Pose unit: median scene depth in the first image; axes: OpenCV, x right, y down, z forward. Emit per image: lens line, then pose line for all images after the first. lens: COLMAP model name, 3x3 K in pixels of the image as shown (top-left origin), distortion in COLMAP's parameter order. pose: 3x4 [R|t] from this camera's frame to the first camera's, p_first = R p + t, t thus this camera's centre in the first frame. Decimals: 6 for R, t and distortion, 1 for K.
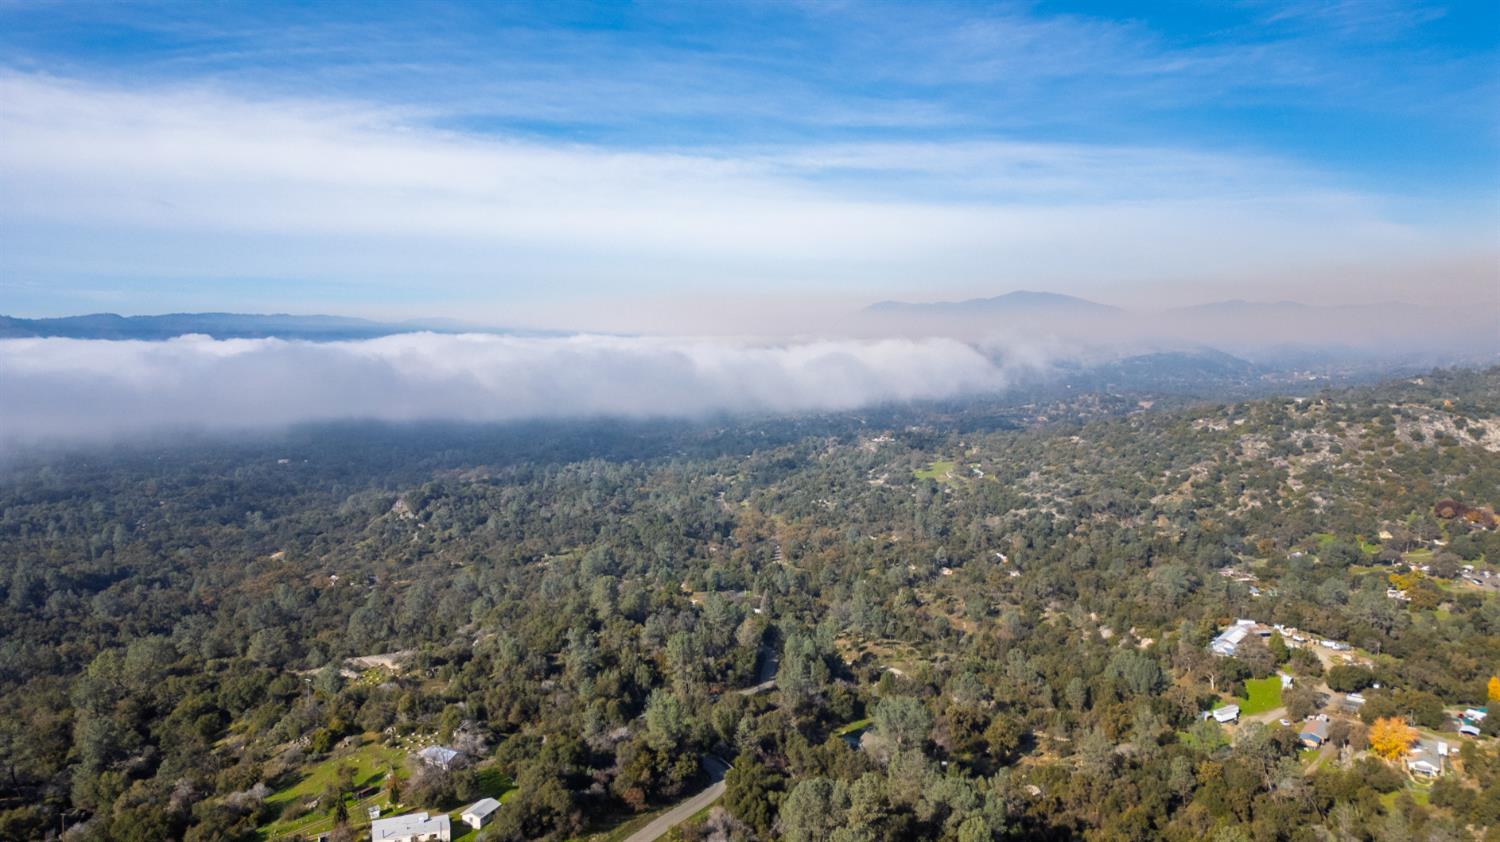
lens RADIAL K [[1042.0, 0, 750.0], [0, 1042.0, 421.0], [0, 0, 1]] dist [0.083786, -0.079543]
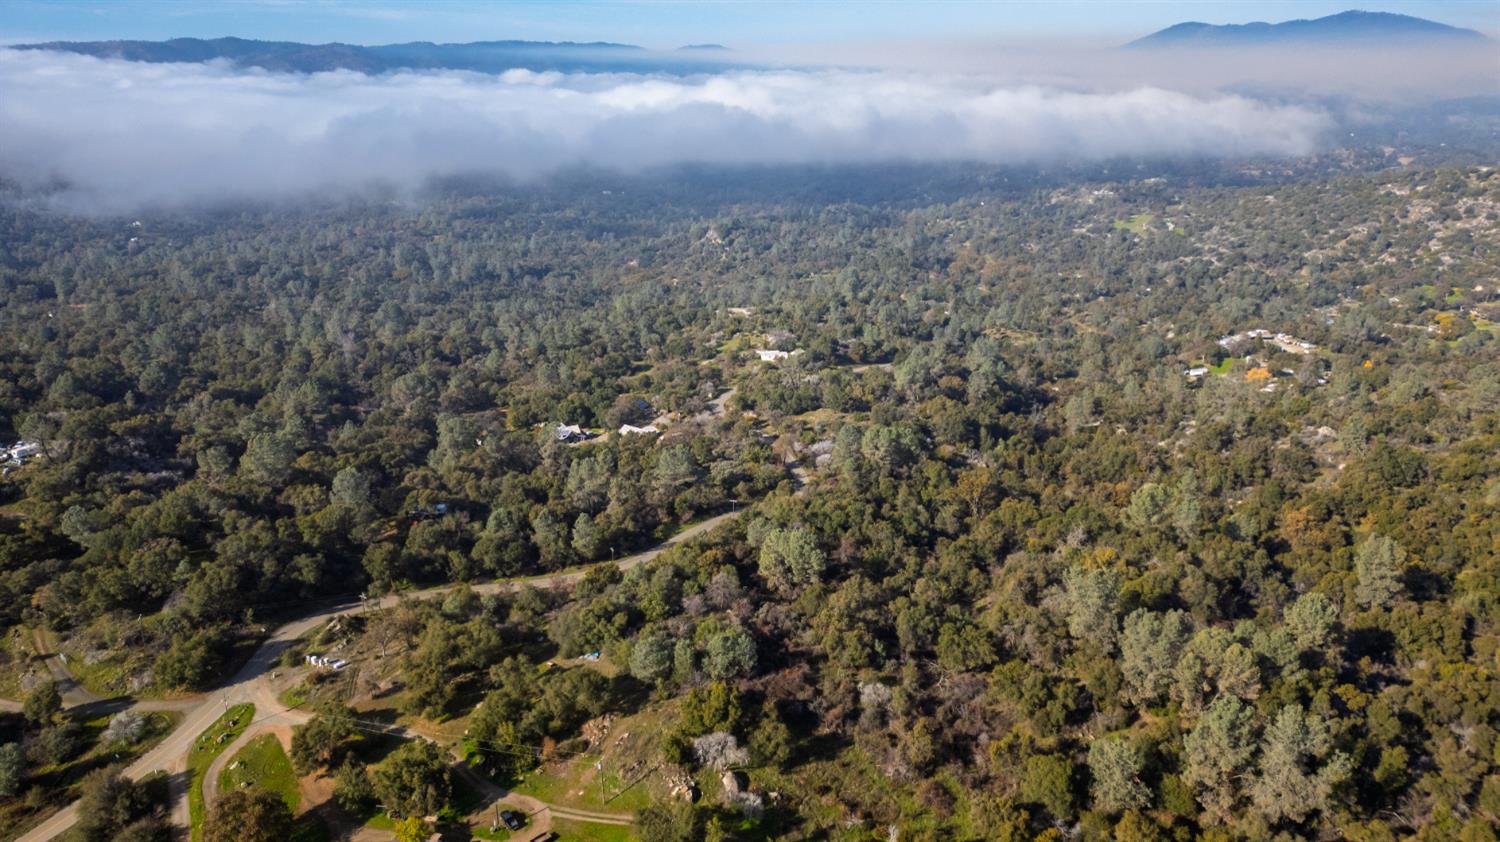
lens RADIAL K [[1042.0, 0, 750.0], [0, 1042.0, 421.0], [0, 0, 1]] dist [0.083786, -0.079543]
pose [[0.969997, 0.085487, -0.227589, 0.056726], [-0.026671, 0.967907, 0.249891, -0.027577], [0.241648, -0.236324, 0.941147, -0.362531]]
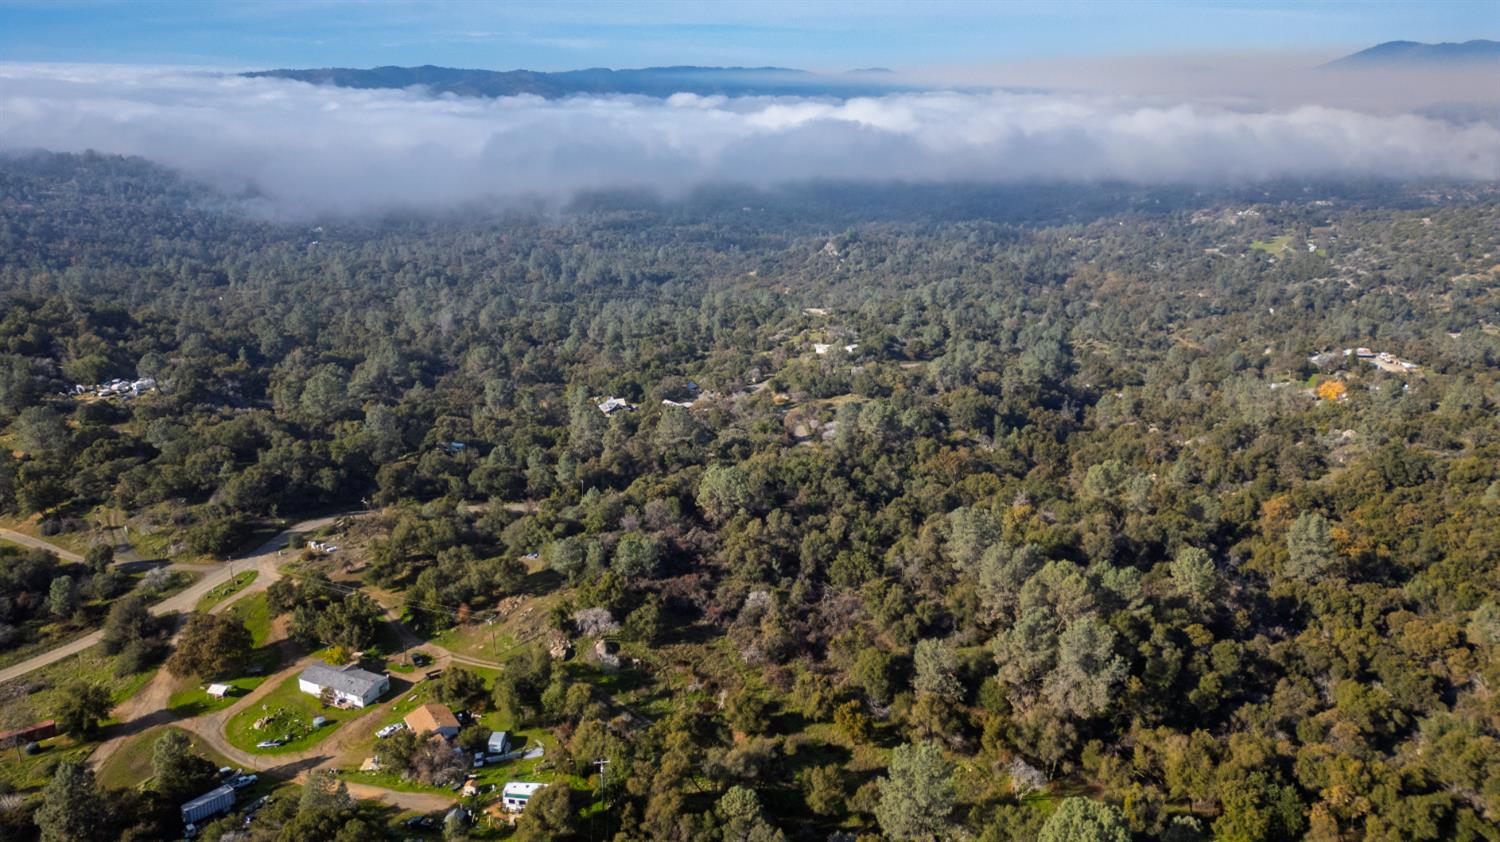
lens RADIAL K [[1042.0, 0, 750.0], [0, 1042.0, 421.0], [0, 0, 1]] dist [0.083786, -0.079543]
pose [[0.921129, 0.123133, -0.369269, 0.126892], [-0.035854, 0.971456, 0.234496, -0.018560], [0.387602, -0.202761, 0.899251, -0.382846]]
